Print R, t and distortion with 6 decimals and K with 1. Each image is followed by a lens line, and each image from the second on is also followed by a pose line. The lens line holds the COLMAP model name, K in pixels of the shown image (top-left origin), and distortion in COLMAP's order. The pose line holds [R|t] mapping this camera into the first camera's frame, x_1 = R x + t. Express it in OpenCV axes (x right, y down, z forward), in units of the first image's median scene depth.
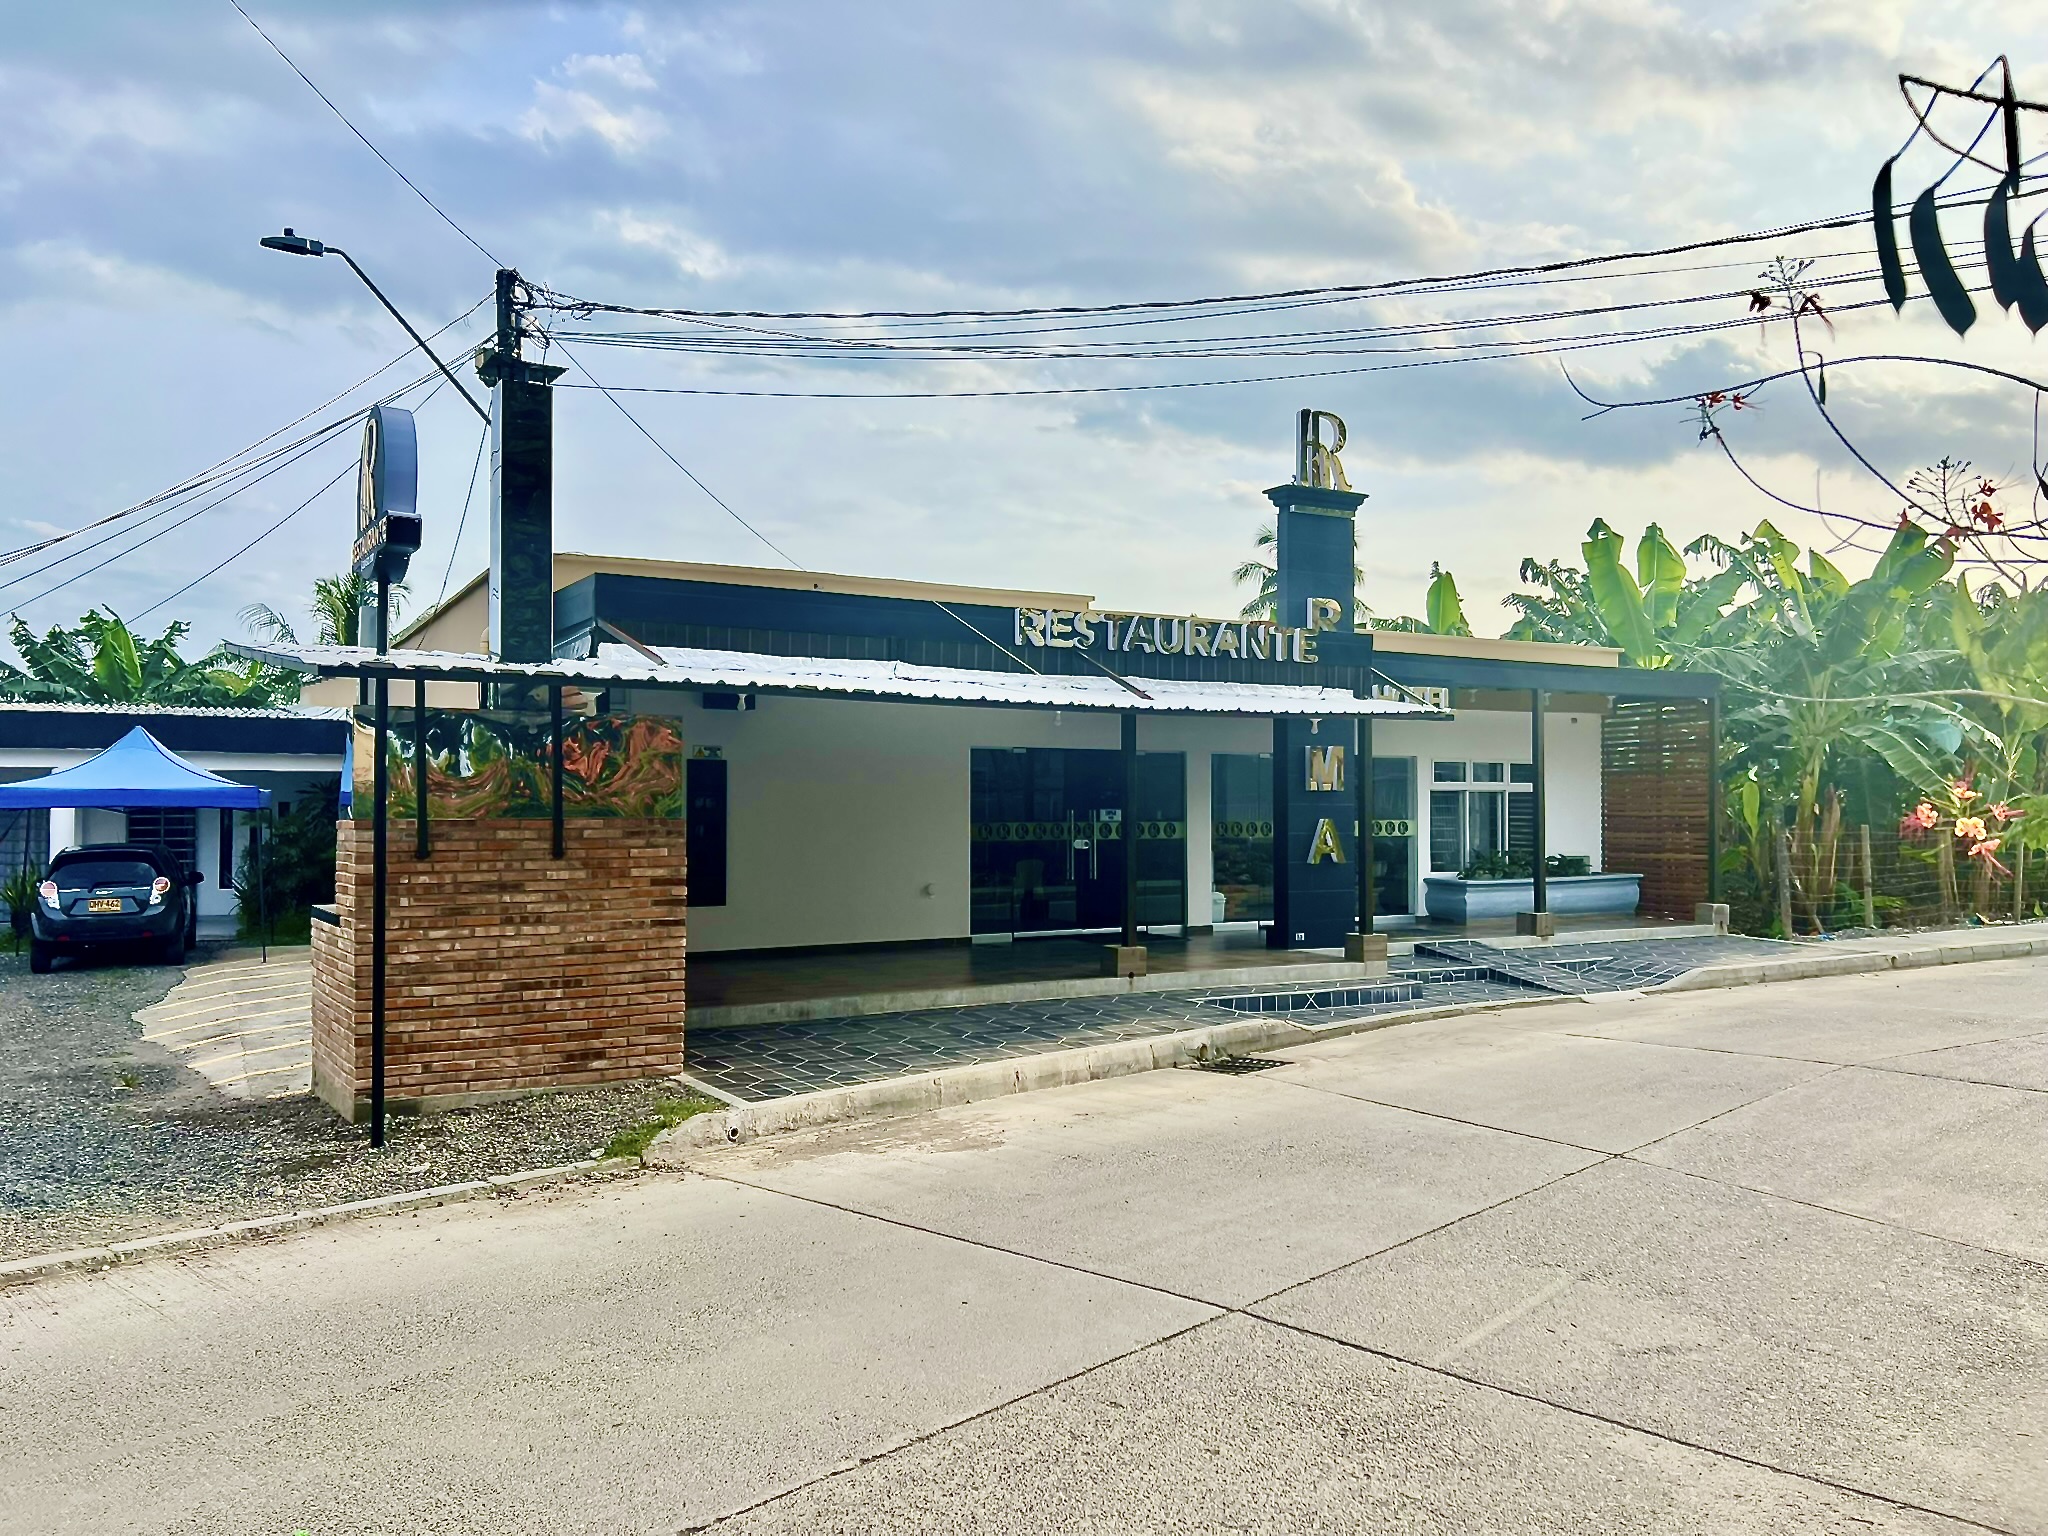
lens RADIAL K [[1523.0, 0, 1024.0], [0, 1523.0, 768.0], [0, 0, 1]] dist [0.107712, -0.189147]
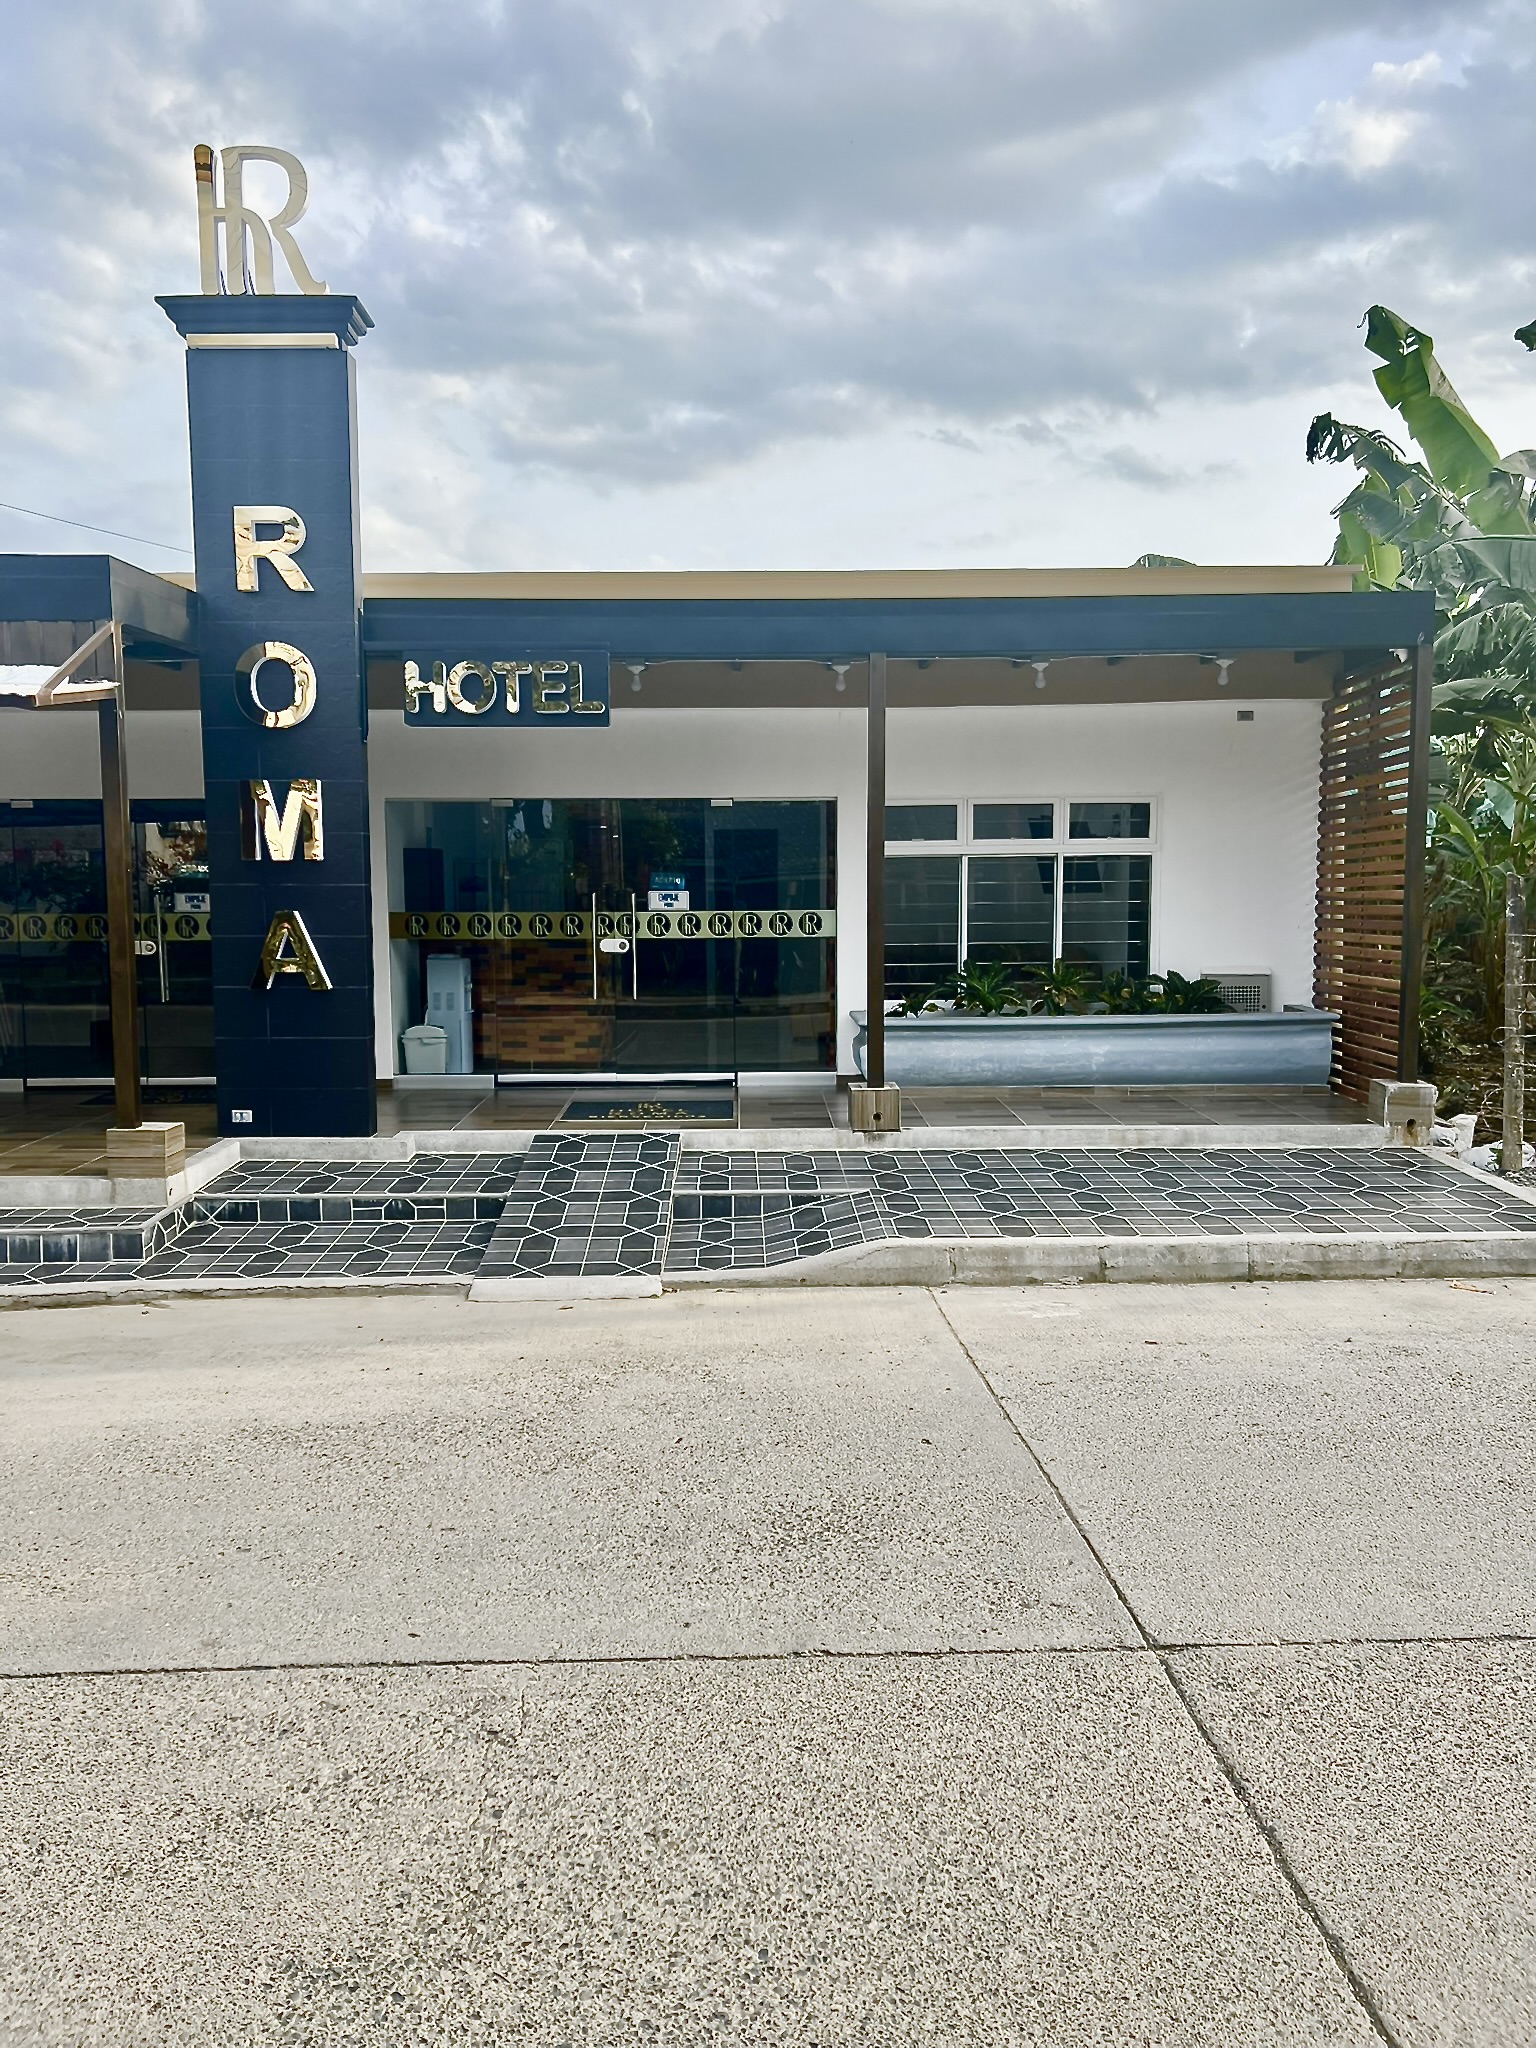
lens RADIAL K [[1523.0, 0, 740.9], [0, 1523.0, 1038.4], [0, 0, 1]] dist [0.107712, -0.189147]
pose [[0.861577, 0.044108, -0.505708, 0.557905], [0.020336, 0.992419, 0.121205, 0.012597], [0.507220, -0.114712, 0.854148, 0.529929]]
